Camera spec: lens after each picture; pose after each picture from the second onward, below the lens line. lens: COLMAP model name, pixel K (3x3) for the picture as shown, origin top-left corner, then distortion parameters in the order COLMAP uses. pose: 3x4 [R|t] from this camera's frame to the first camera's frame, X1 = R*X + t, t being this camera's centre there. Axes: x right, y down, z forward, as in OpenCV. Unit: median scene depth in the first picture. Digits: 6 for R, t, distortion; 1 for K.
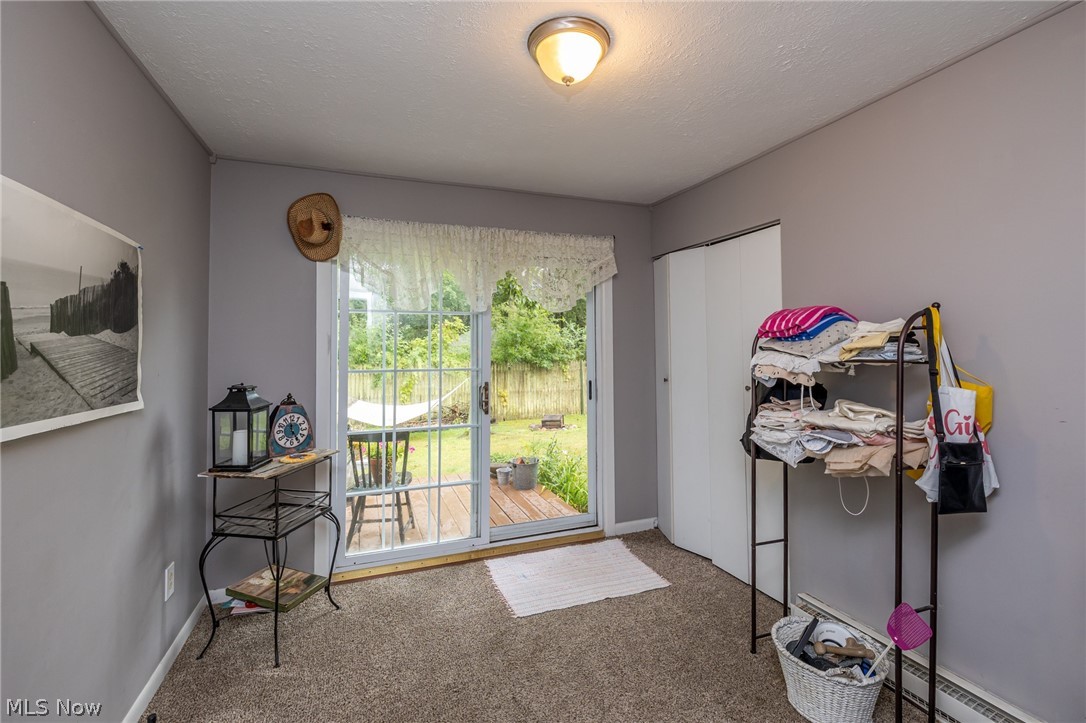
lens RADIAL K [[455.9, 0, 542.9], [0, 455.9, 353.2], [0, 0, 1]] dist [-0.001787, -0.000592]
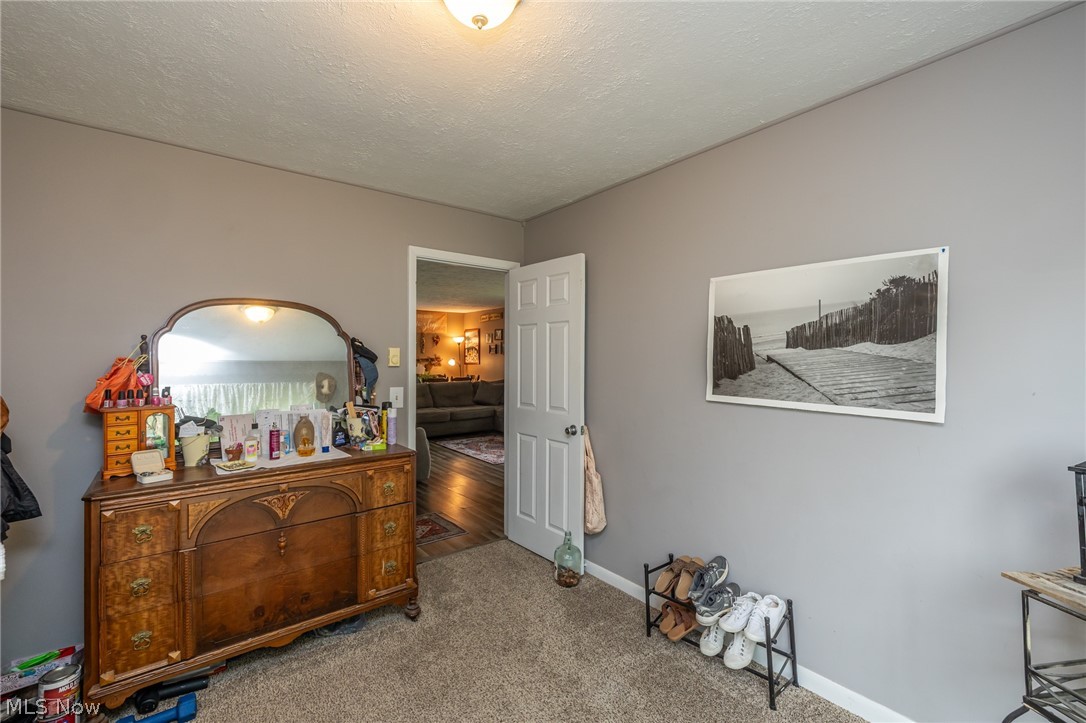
lens RADIAL K [[455.9, 0, 537.9], [0, 455.9, 355.2], [0, 0, 1]] dist [-0.001787, -0.000592]
pose [[-0.955921, 0.002523, -0.293613, 0.246811], [0.000675, 0.999979, 0.006395, -0.031423], [0.293623, 0.005915, -0.955903, 2.215019]]
